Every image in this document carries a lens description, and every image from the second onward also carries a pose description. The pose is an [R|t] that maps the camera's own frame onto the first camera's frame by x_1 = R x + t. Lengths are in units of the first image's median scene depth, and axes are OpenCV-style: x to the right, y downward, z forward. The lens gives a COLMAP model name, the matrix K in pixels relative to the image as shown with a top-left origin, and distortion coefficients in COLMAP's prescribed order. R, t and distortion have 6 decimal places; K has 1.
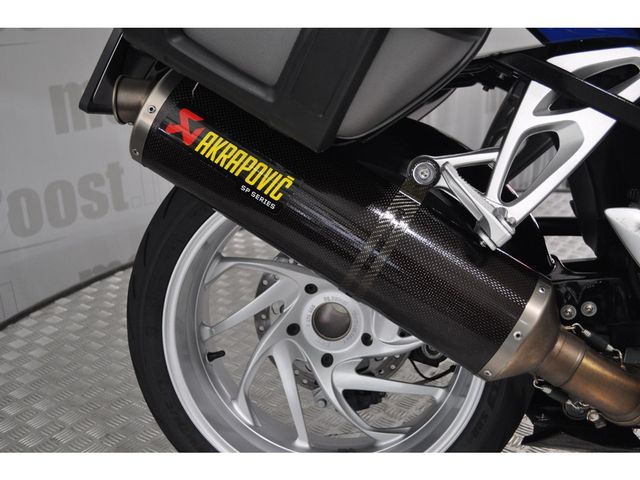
lens RADIAL K [[750.3, 0, 320.0], [0, 750.3, 240.0], [0, 0, 1]] dist [-0.013575, -0.015035]
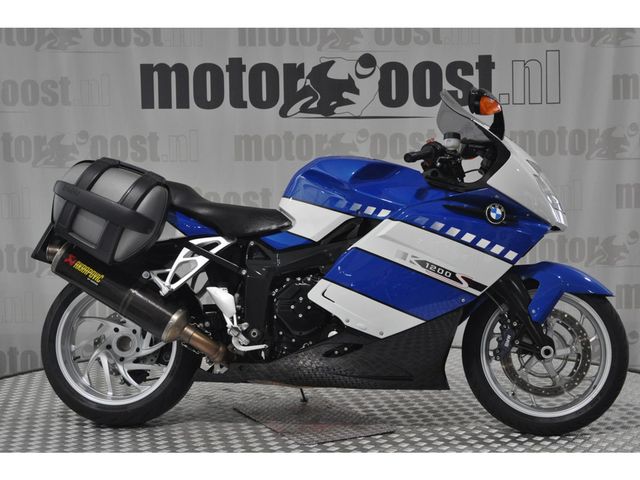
lens RADIAL K [[1006.6, 0, 320.0], [0, 1006.6, 240.0], [0, 0, 1]] dist [-0.020004, -0.021215]
pose [[0.998689, 0.023262, 0.045592, 0.638477], [-0.009506, 0.959553, -0.281367, 0.903337], [-0.050293, 0.280565, 0.958516, -2.956588]]
